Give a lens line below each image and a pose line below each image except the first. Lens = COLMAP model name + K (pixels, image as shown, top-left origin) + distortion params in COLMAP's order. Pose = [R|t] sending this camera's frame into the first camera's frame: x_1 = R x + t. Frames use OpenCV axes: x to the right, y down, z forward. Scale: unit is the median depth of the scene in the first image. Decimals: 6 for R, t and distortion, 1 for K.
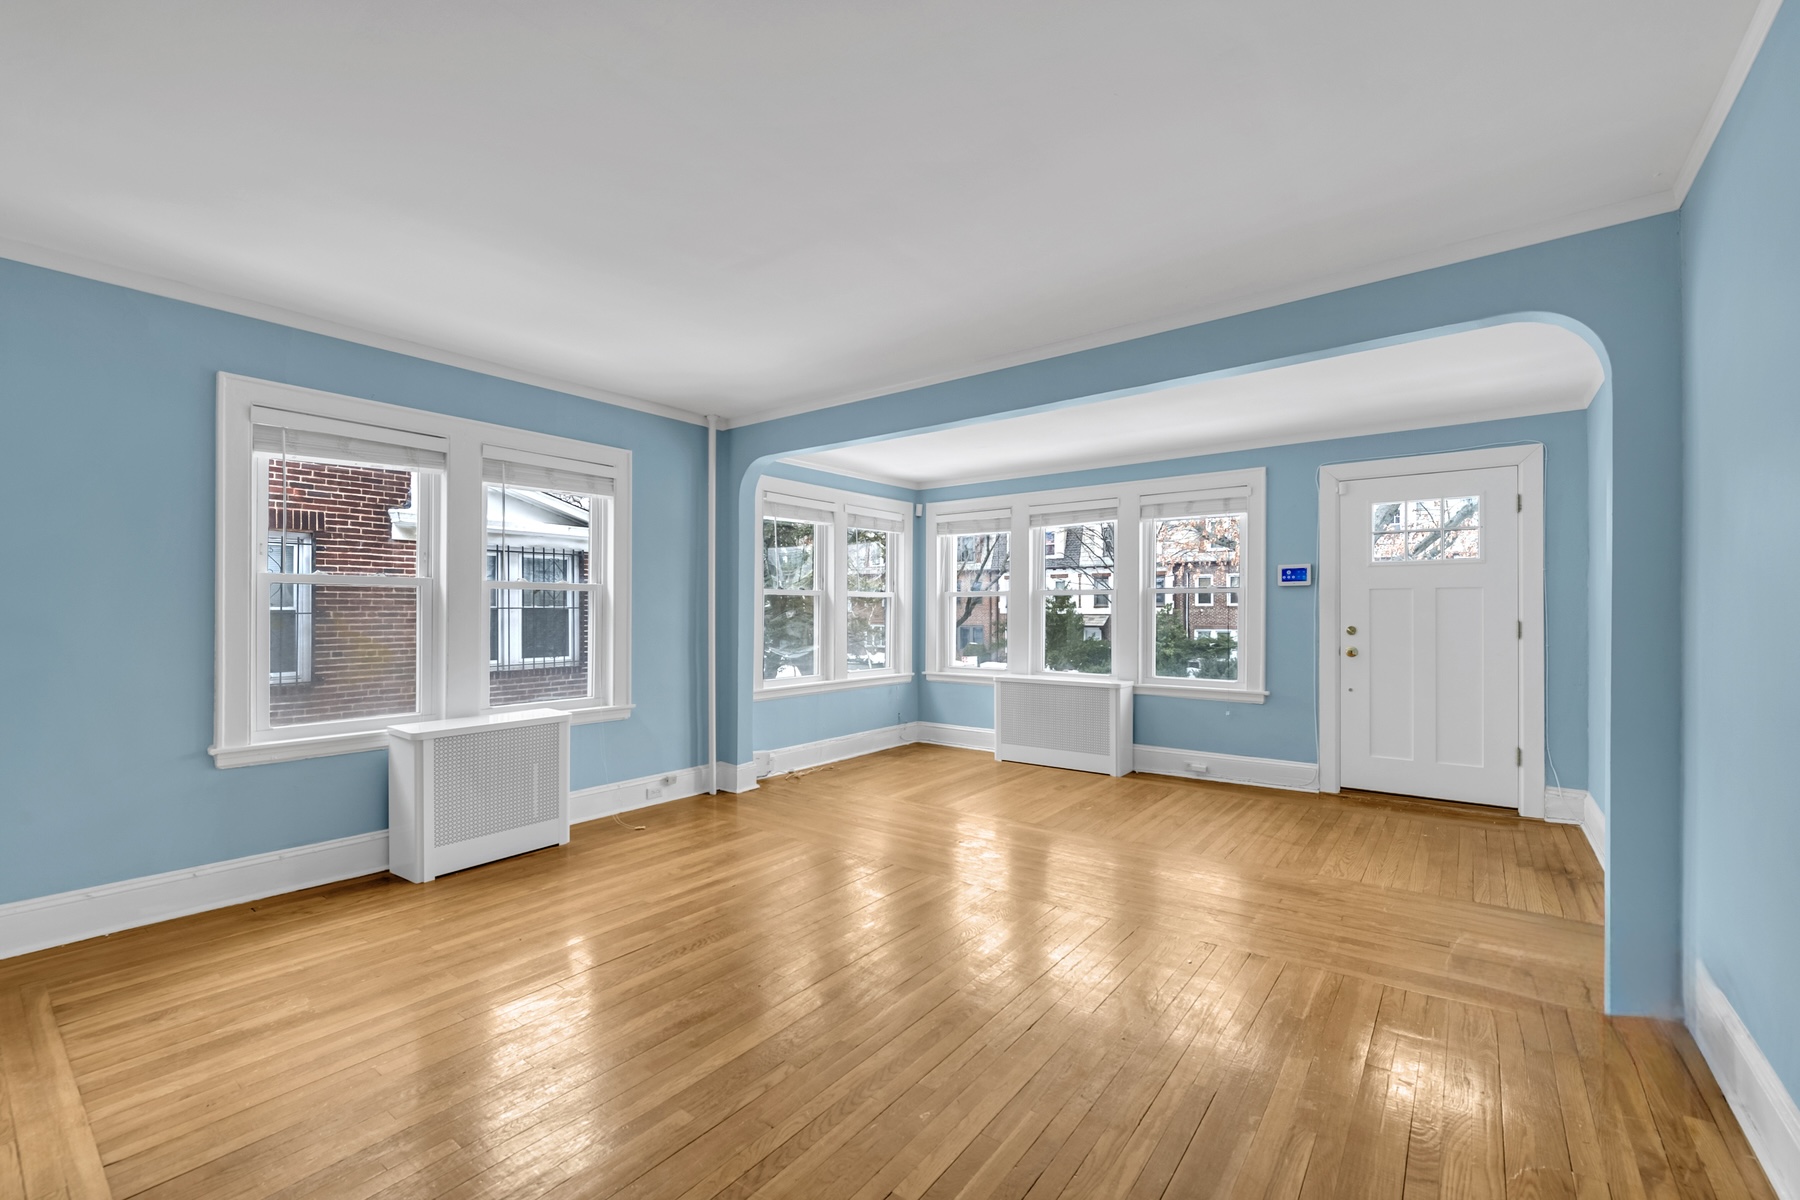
lens RADIAL K [[757.3, 0, 894.3], [0, 757.3, 608.9], [0, 0, 1]] dist [-0.001465, -0.000331]
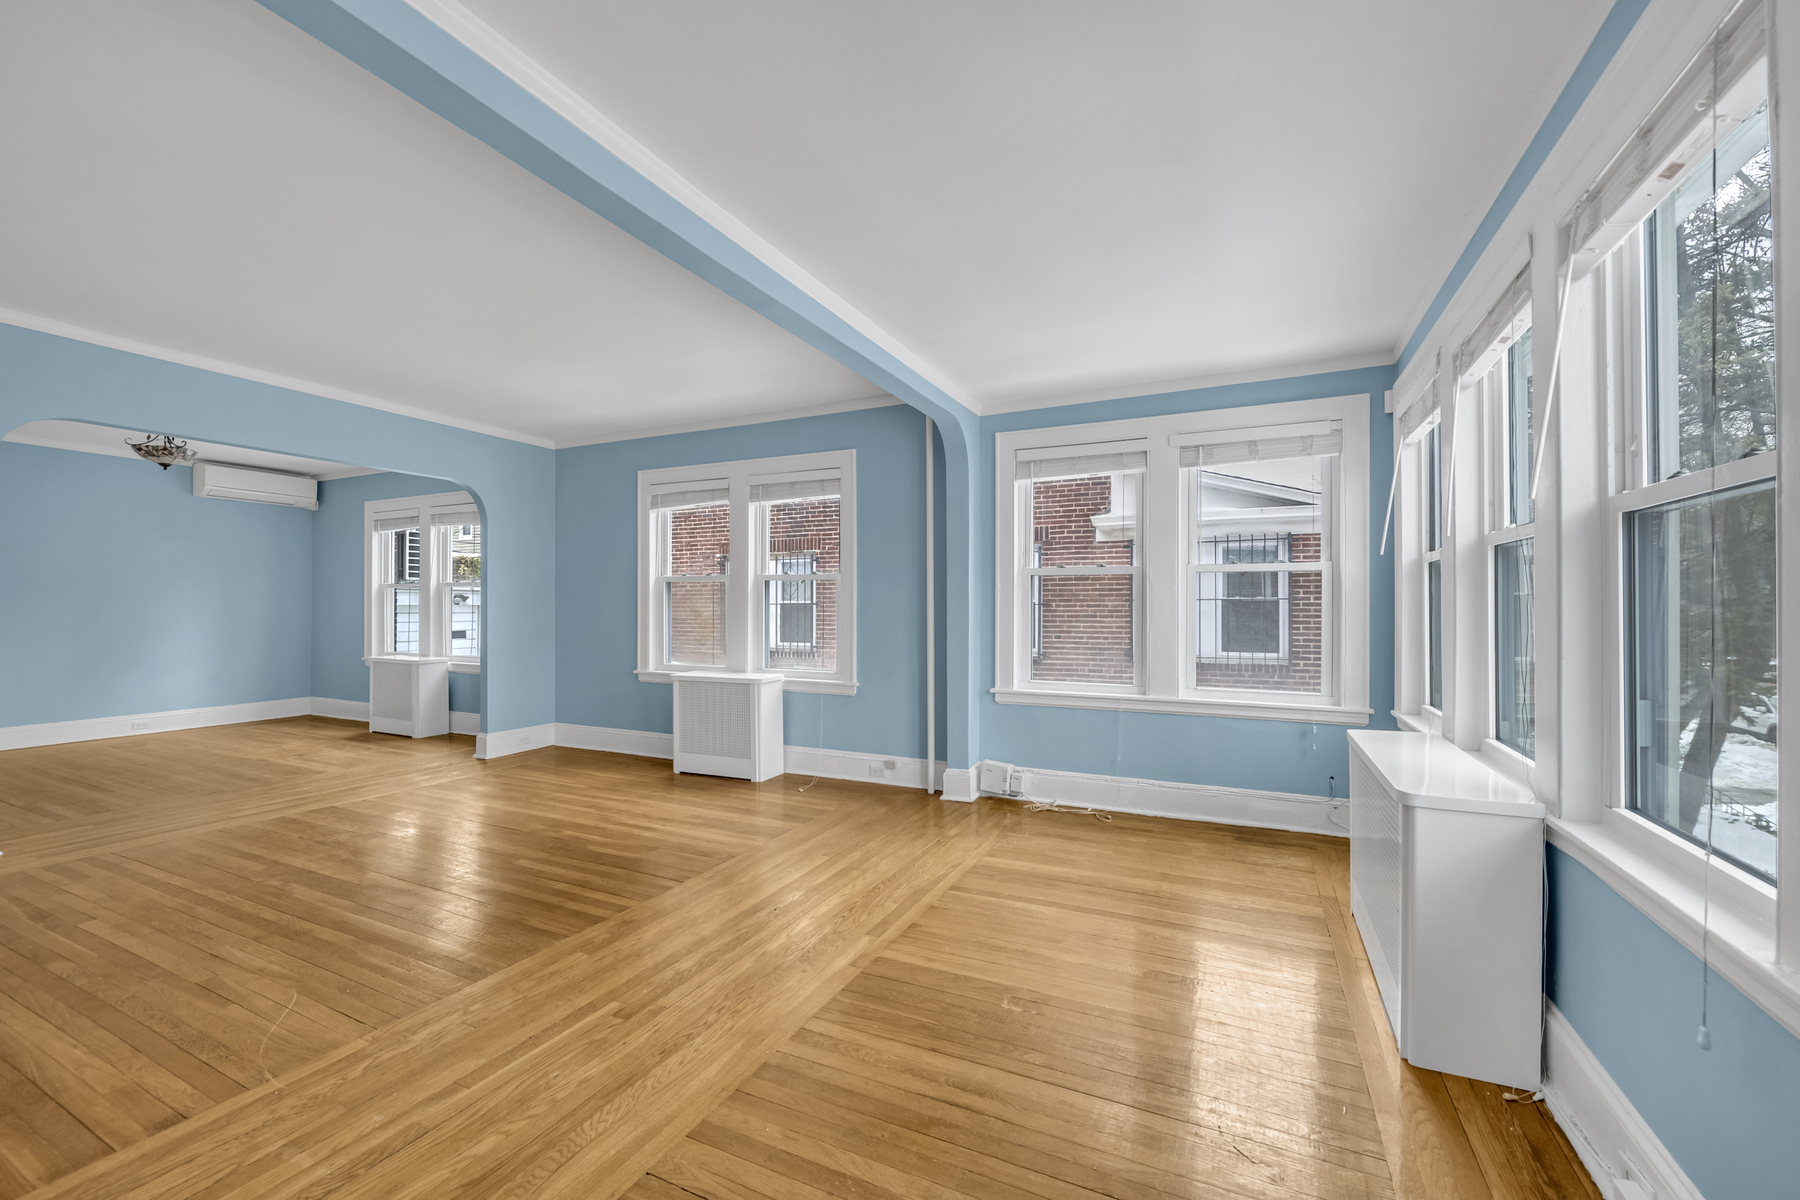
lens RADIAL K [[727.1, 0, 903.3], [0, 727.1, 605.6], [0, 0, 1]] dist [-0.010328, -0.000644]
pose [[0.207433, -0.002086, -0.978247, 0.576517], [0.000126, 0.999998, -0.002106, 0.015229], [0.978249, 0.000314, 0.207433, 0.717292]]
